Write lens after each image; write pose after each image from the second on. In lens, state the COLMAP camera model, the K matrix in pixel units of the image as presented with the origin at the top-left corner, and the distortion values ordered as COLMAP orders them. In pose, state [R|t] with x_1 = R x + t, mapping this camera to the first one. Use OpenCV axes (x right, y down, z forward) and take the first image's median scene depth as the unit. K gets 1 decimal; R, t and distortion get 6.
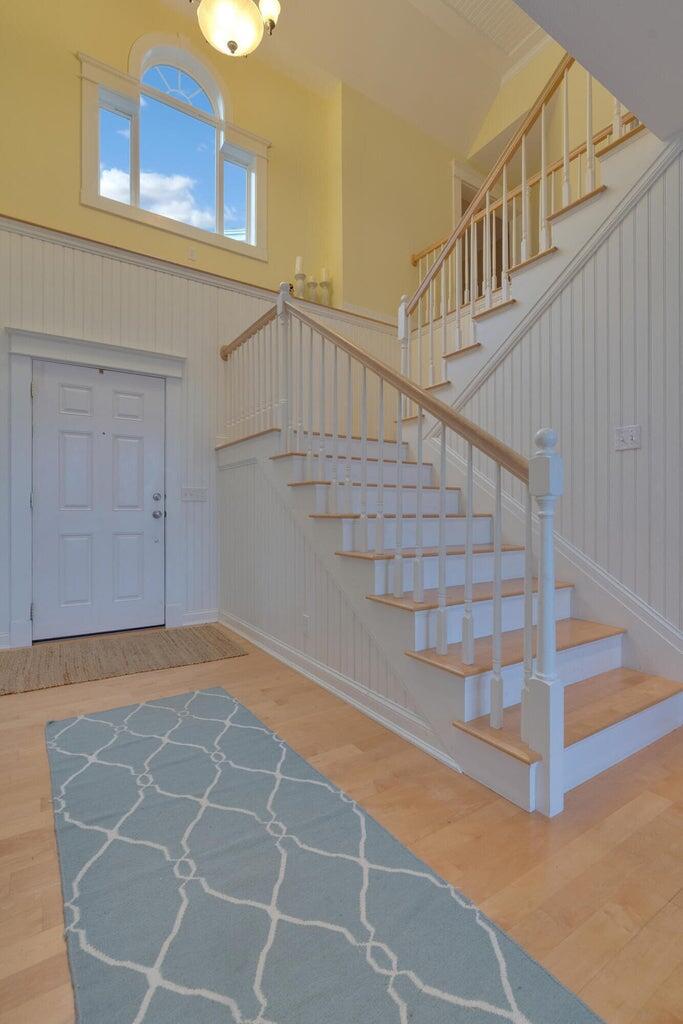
lens RADIAL K [[458.7, 0, 337.6], [0, 458.7, 510.0], [0, 0, 1]] dist [-0.000536, 0.000875]
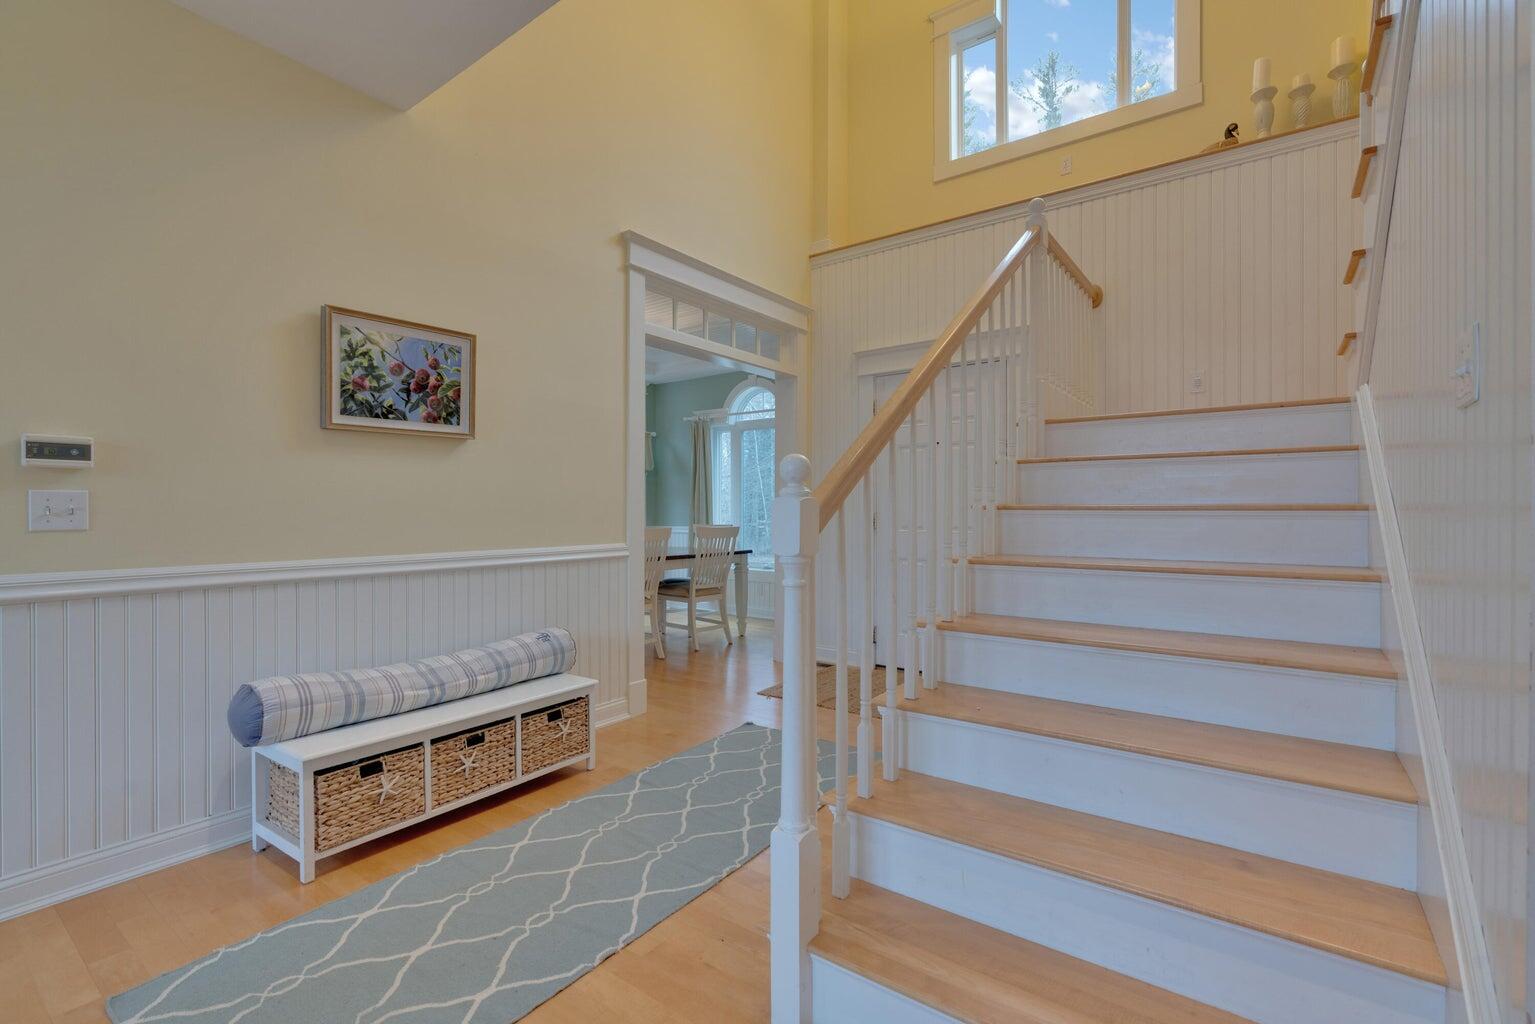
lens RADIAL K [[687.7, 0, 771.3], [0, 687.7, 515.7], [0, 0, 1]] dist [-0.000536, 0.000875]
pose [[0.368570, -0.004294, -0.929590, 1.141917], [-0.006644, 0.999952, -0.007254, -0.046754], [0.929576, 0.008850, 0.368523, 0.503531]]
